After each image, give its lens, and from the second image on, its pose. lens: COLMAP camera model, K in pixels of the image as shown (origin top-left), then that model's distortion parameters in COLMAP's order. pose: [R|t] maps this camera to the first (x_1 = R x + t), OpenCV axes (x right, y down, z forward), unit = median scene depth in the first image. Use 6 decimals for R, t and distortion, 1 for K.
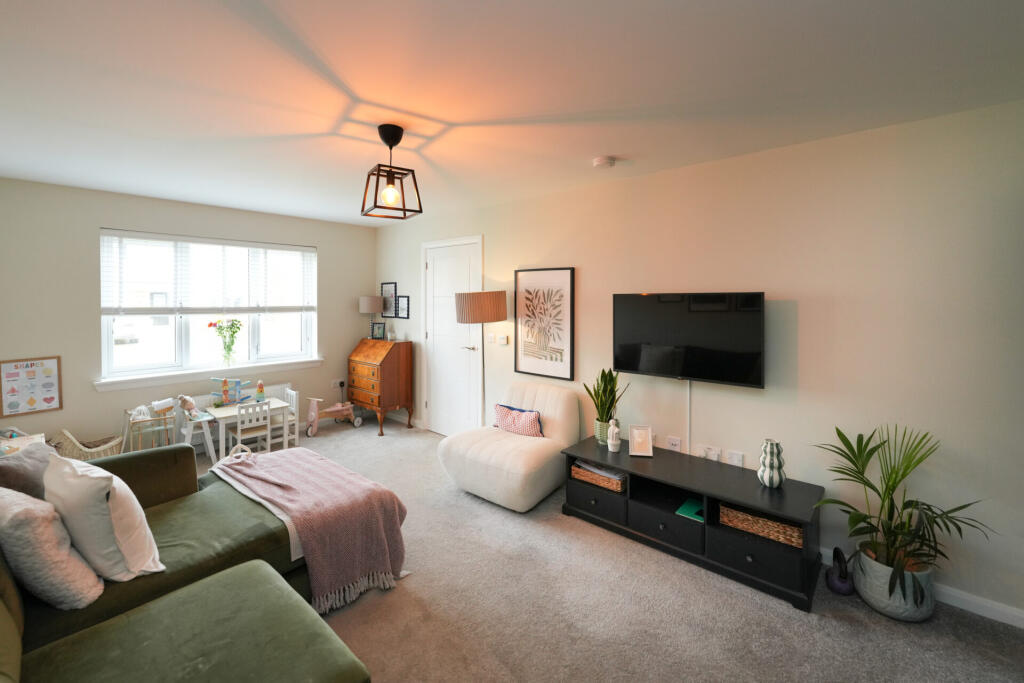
lens RADIAL K [[421.5, 0, 511.9], [0, 421.5, 297.4], [0, 0, 1]] dist [-0.000809, -0.000031]
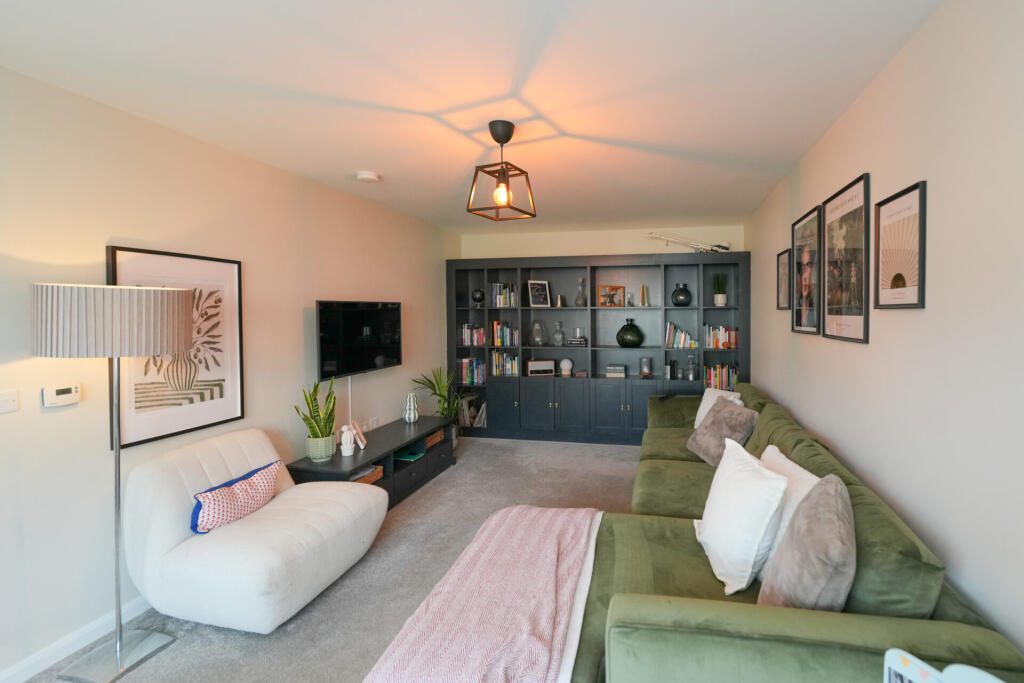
lens RADIAL K [[602.2, 0, 512.3], [0, 602.2, 310.6], [0, 0, 1]] dist [0.141294, 0.000024]
pose [[-0.465523, 0.002329, 0.885033, -0.971801], [-0.002881, 0.999987, -0.004147, 0.015528], [-0.885031, -0.004481, -0.465511, 1.038034]]
